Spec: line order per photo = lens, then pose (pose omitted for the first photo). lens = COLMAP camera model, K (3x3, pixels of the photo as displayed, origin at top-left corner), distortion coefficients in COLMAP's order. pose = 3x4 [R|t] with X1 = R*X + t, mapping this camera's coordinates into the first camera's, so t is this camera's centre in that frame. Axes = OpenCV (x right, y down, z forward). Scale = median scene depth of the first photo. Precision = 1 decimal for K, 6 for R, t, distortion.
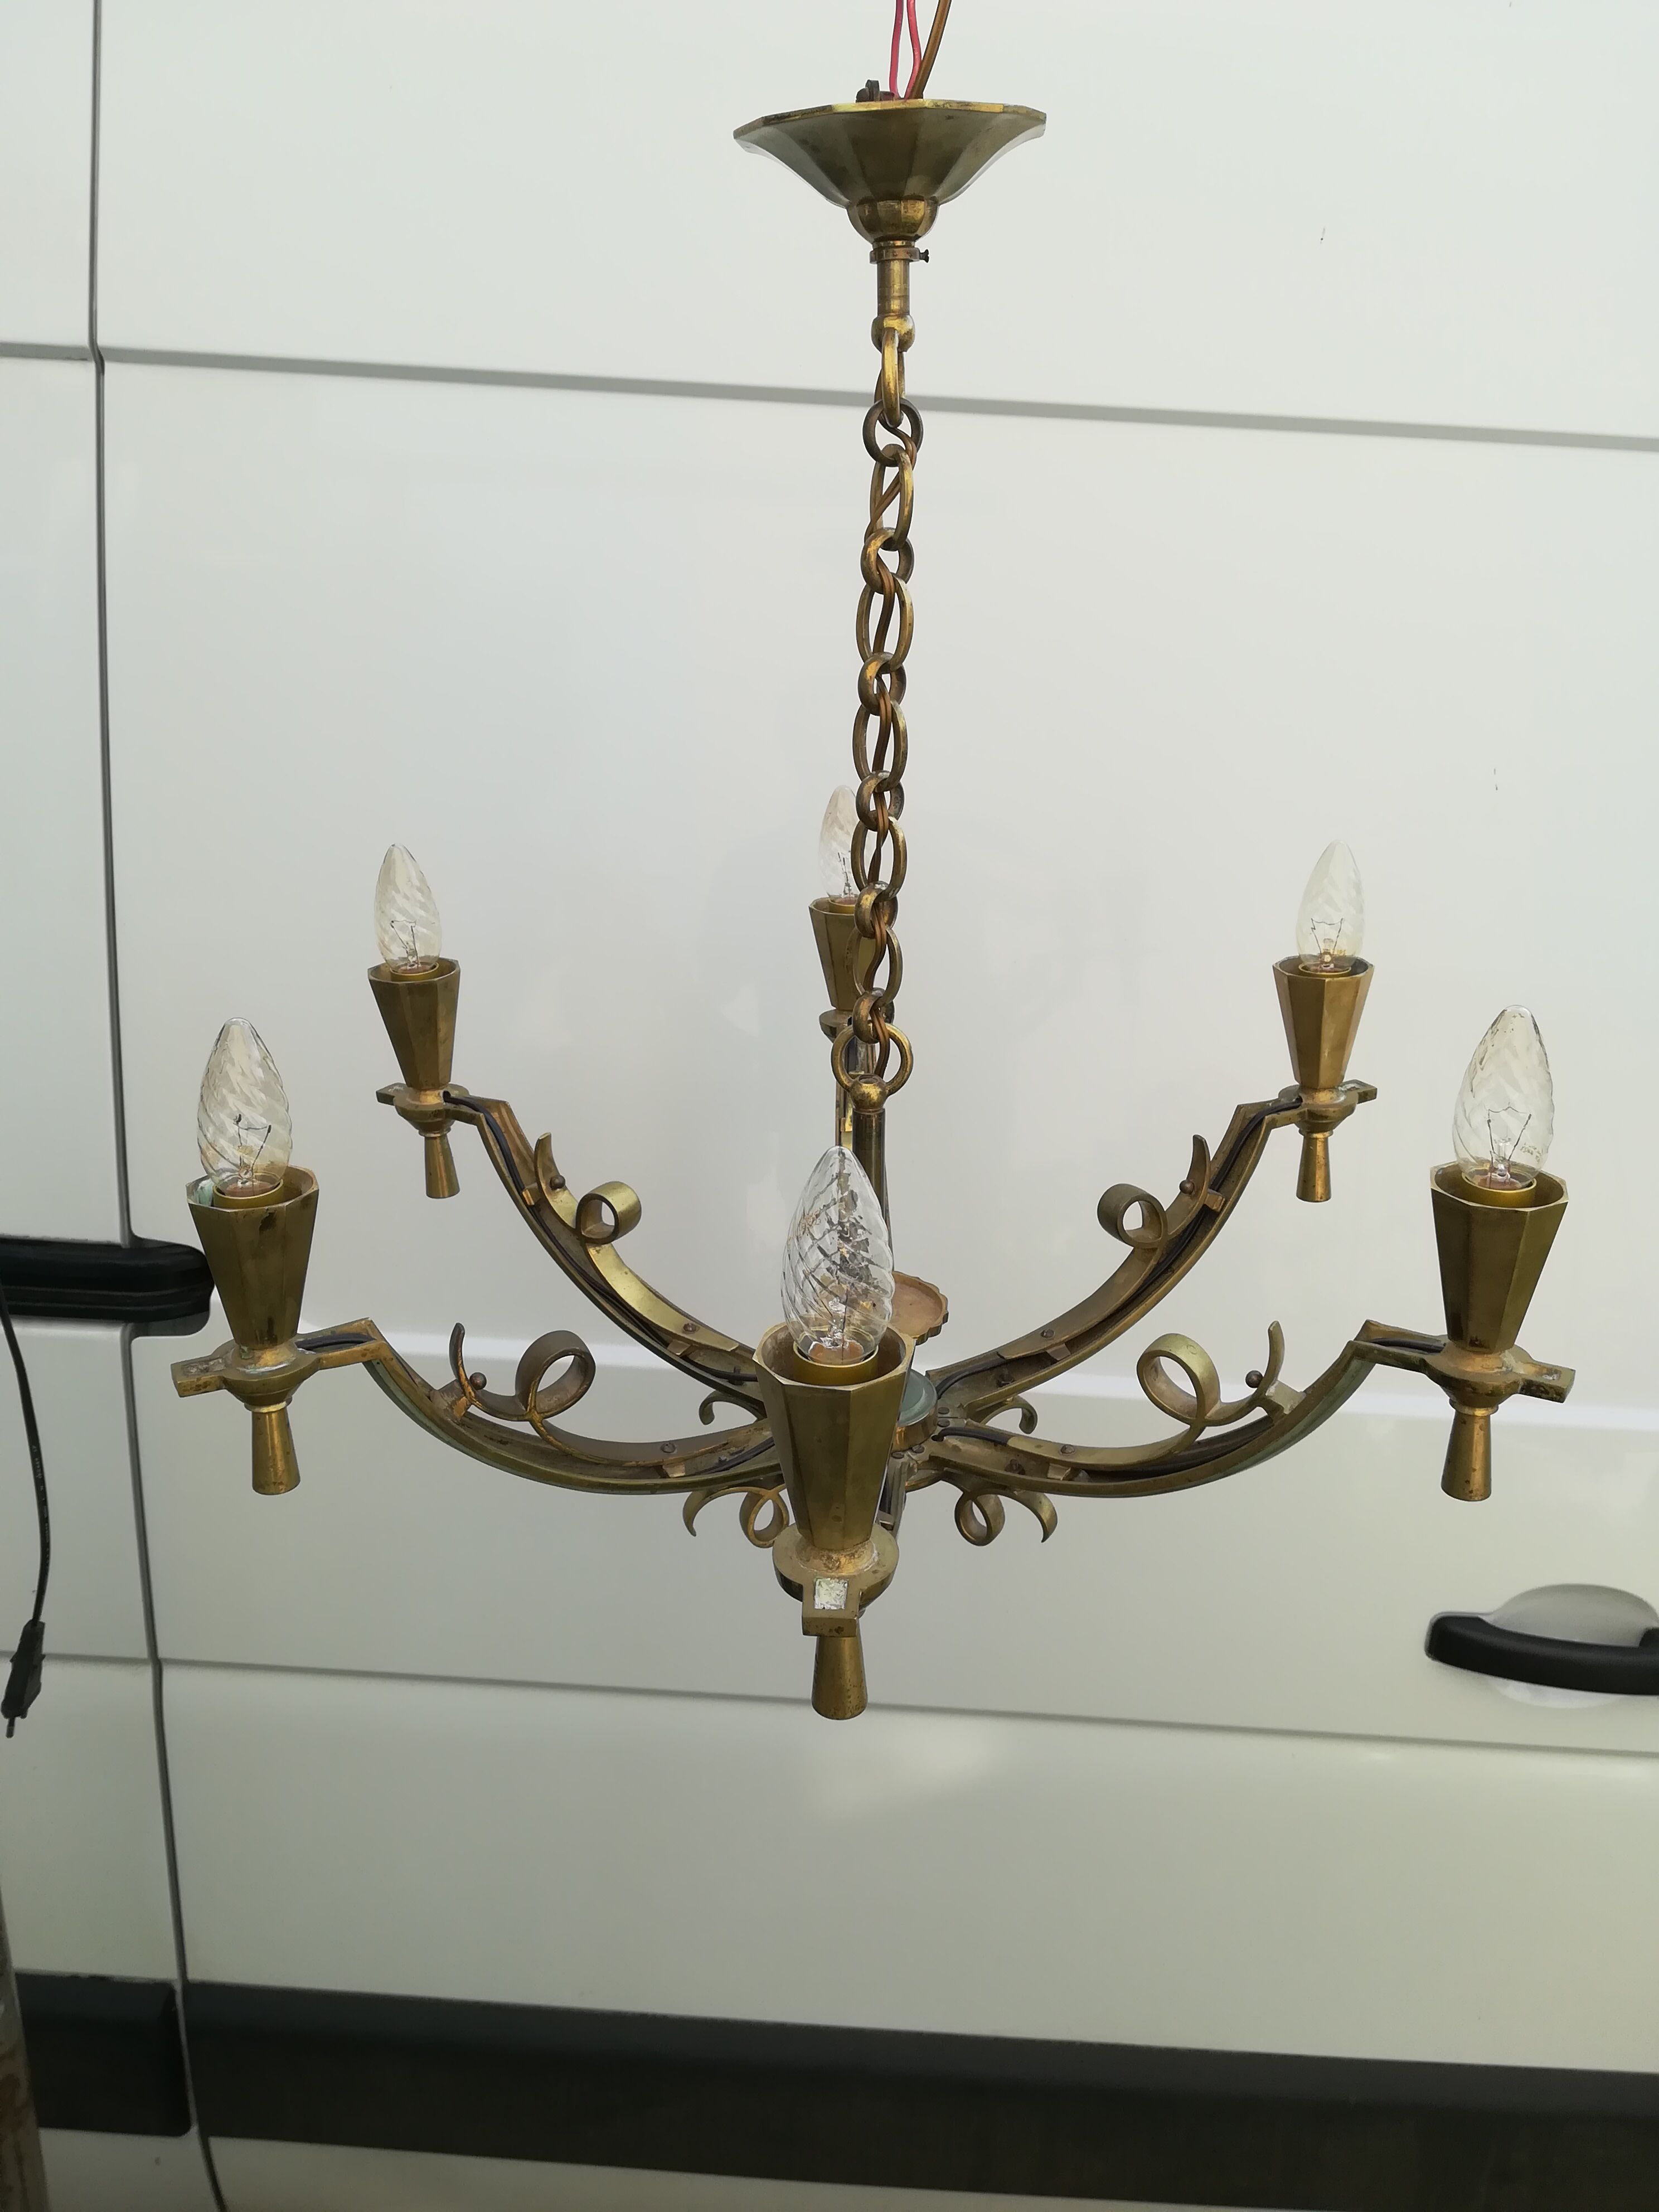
lens RADIAL K [[1748.4, 0, 804.8], [0, 1748.4, 1087.9], [0, 0, 1]] dist [0.043404, -0.072640]
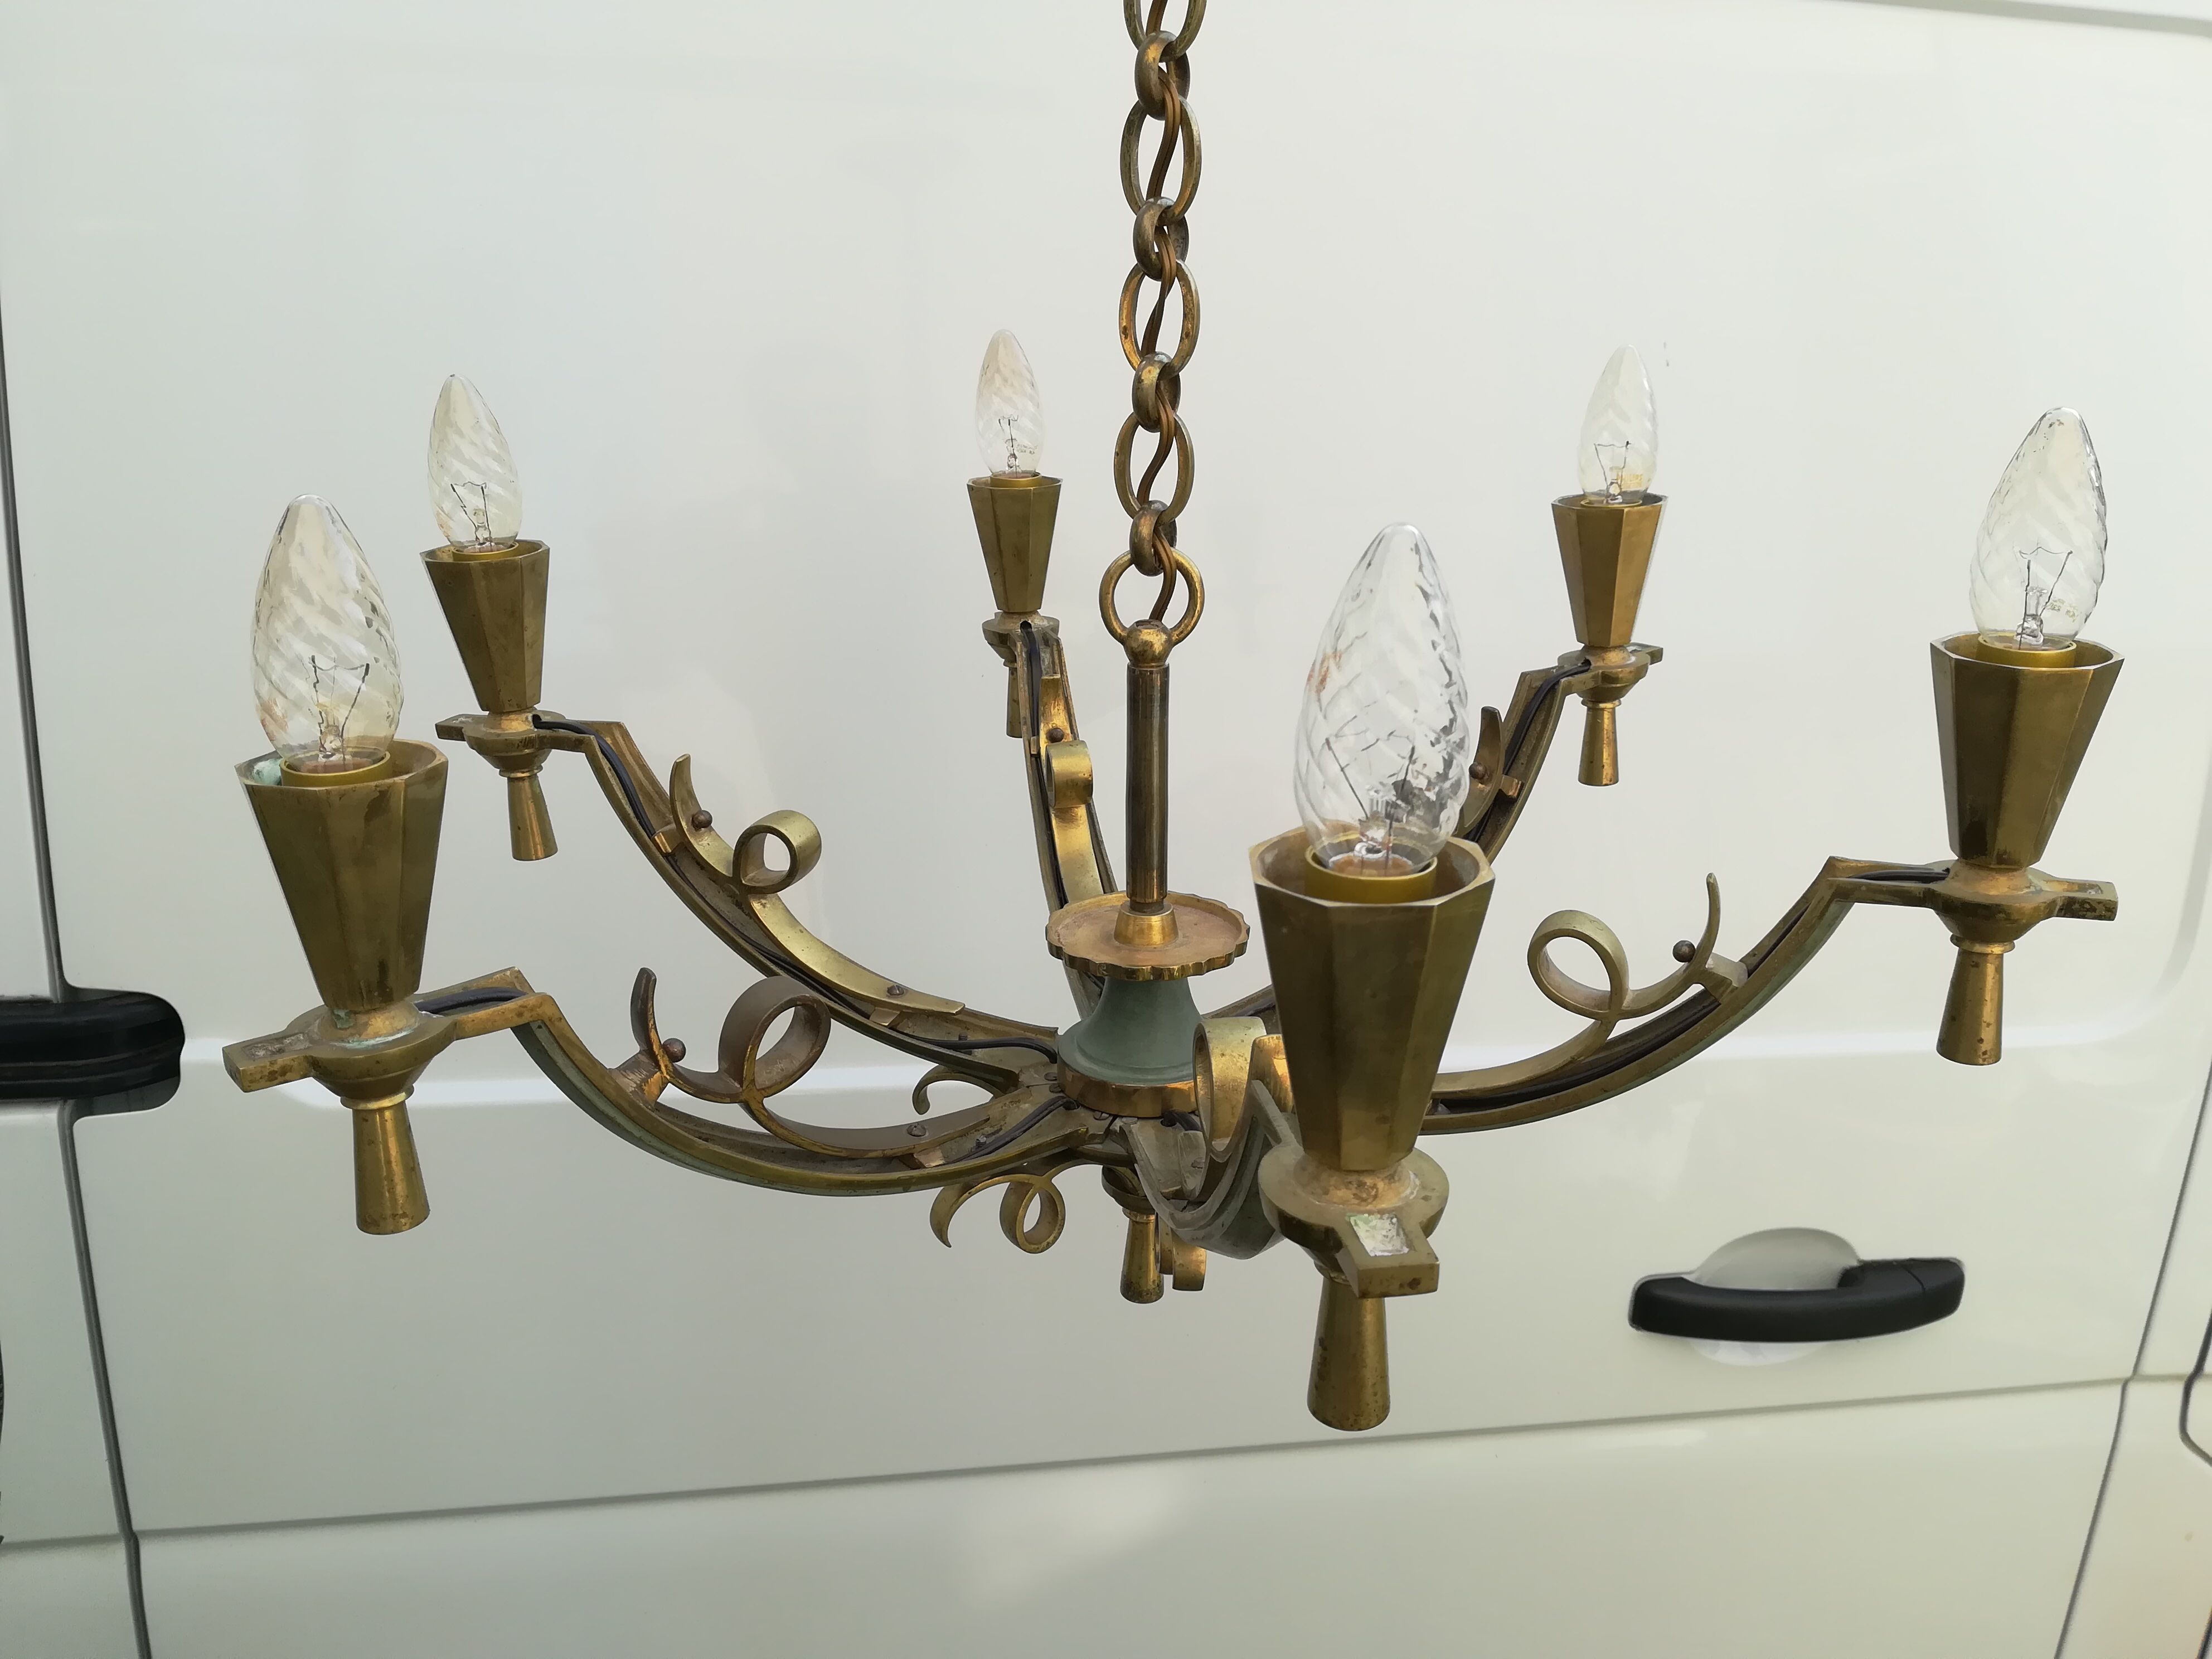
lens RADIAL K [[1748.4, 0, 1109.5], [0, 1748.4, 823.6], [0, 0, 1]] dist [0.043404, -0.072640]
pose [[0.977446, -0.067765, 0.200017, -0.147757], [0.071753, 0.997341, -0.012750, 0.096370], [-0.198621, 0.026814, 0.979710, 0.262767]]
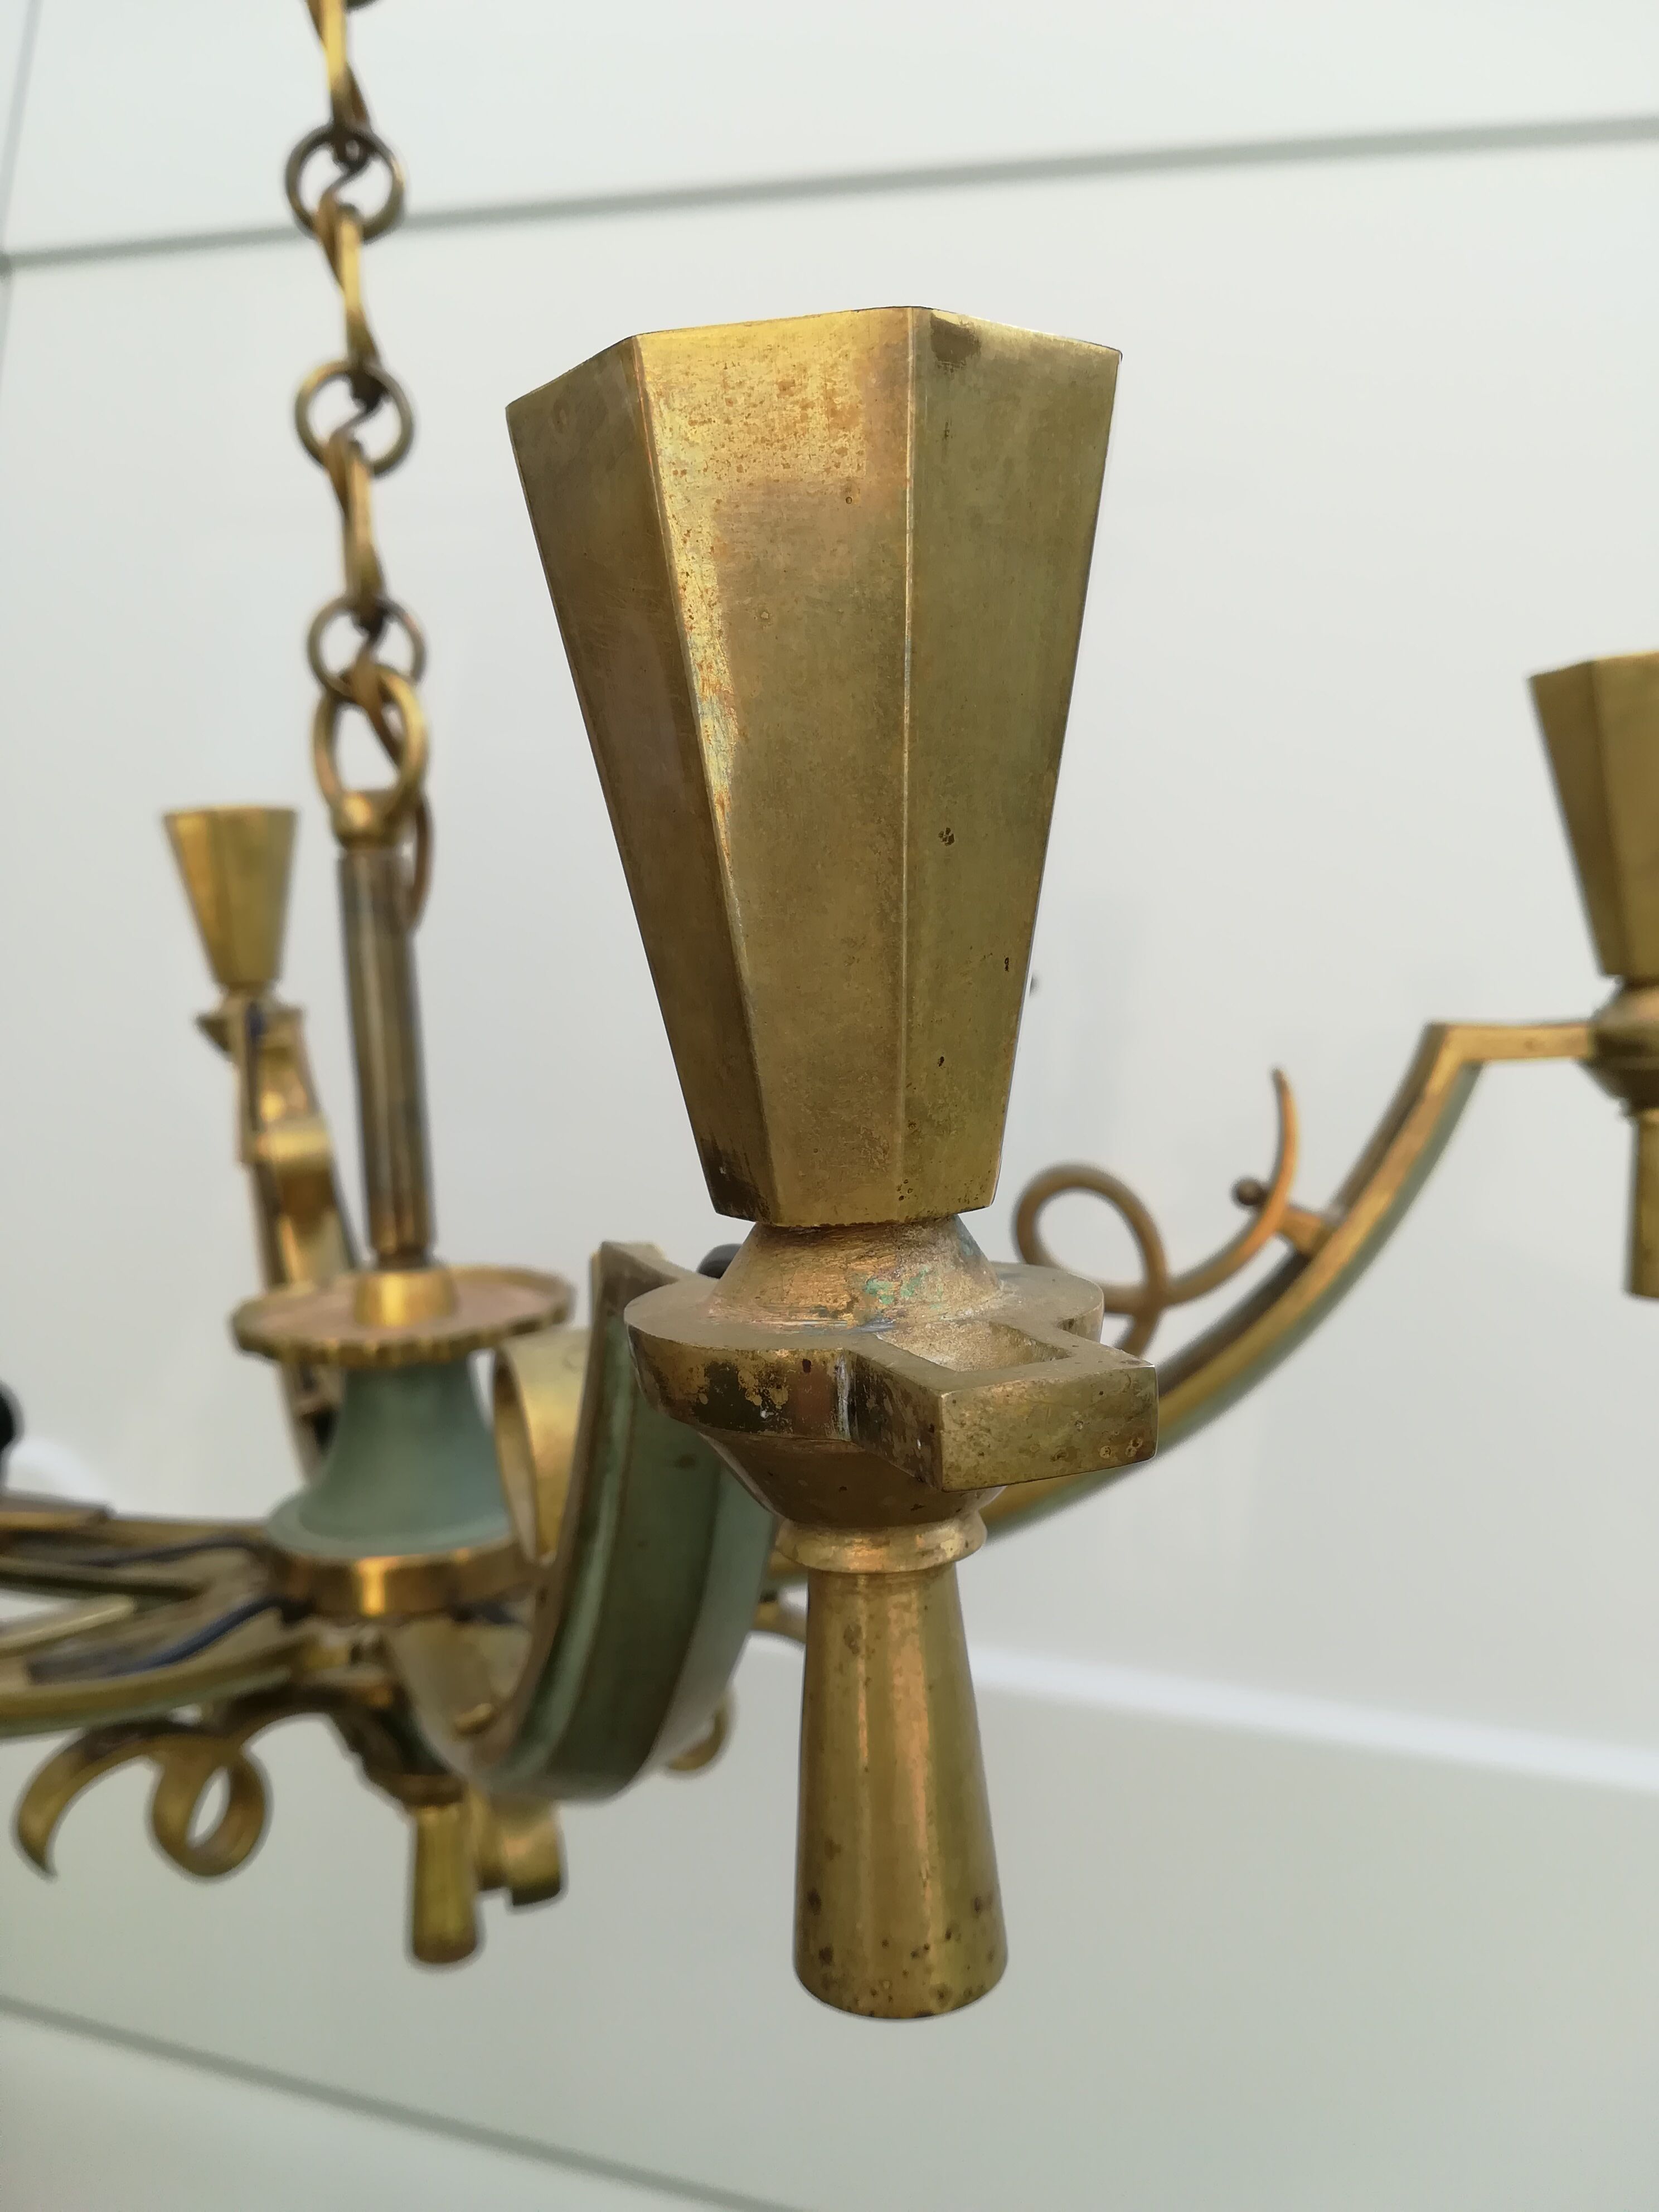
lens RADIAL K [[1748.4, 0, 835.3], [0, 1748.4, 1090.2], [0, 0, 1]] dist [0.043404, -0.072640]
pose [[0.911240, -0.072263, 0.405487, -0.051958], [0.177537, 0.957247, -0.228382, 0.223555], [-0.371648, 0.280100, 0.885111, 0.570341]]
